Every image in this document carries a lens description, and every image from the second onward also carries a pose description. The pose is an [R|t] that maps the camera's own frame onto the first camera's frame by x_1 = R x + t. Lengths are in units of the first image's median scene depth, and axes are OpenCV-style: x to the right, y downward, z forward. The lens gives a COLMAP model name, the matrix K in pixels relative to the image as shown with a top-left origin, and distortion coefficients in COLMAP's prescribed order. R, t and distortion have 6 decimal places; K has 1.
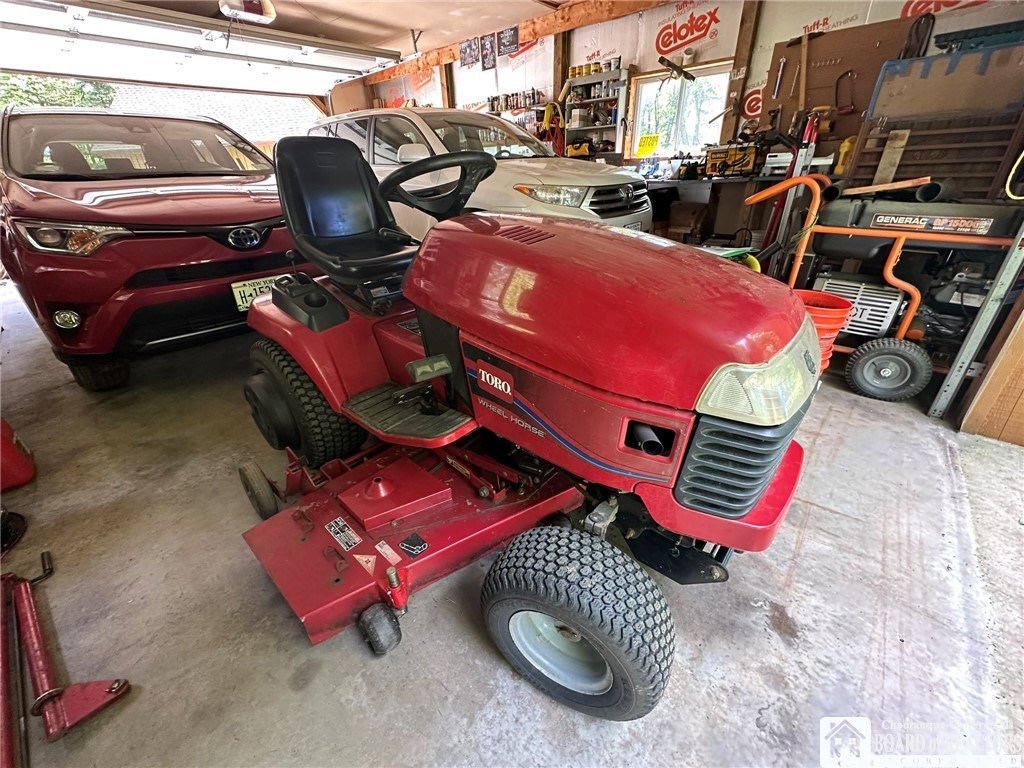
lens RADIAL K [[413.3, 0, 513.0], [0, 413.3, 384.5], [0, 0, 1]] dist [0.004685, 0.001166]
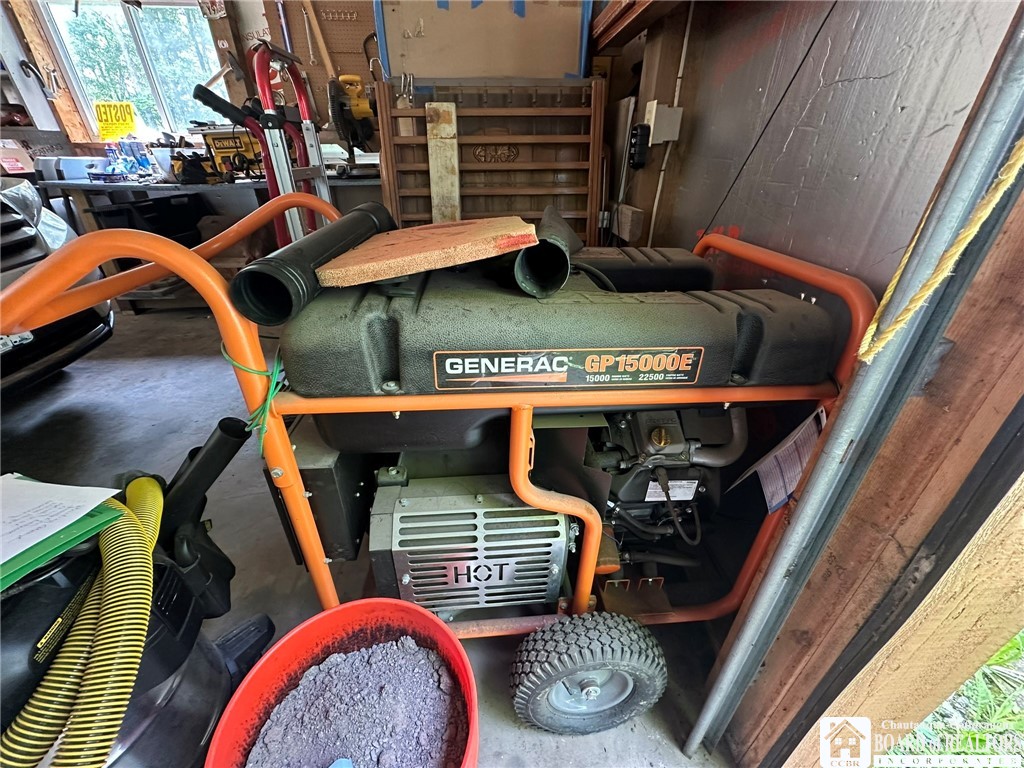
lens RADIAL K [[413.3, 0, 509.5], [0, 413.3, 386.1], [0, 0, 1]] dist [0.004685, 0.001166]
pose [[0.721673, -0.316182, 0.615805, 0.559466], [0.306031, 0.943663, 0.125877, -0.315076], [-0.620913, 0.097613, 0.777778, 0.575297]]
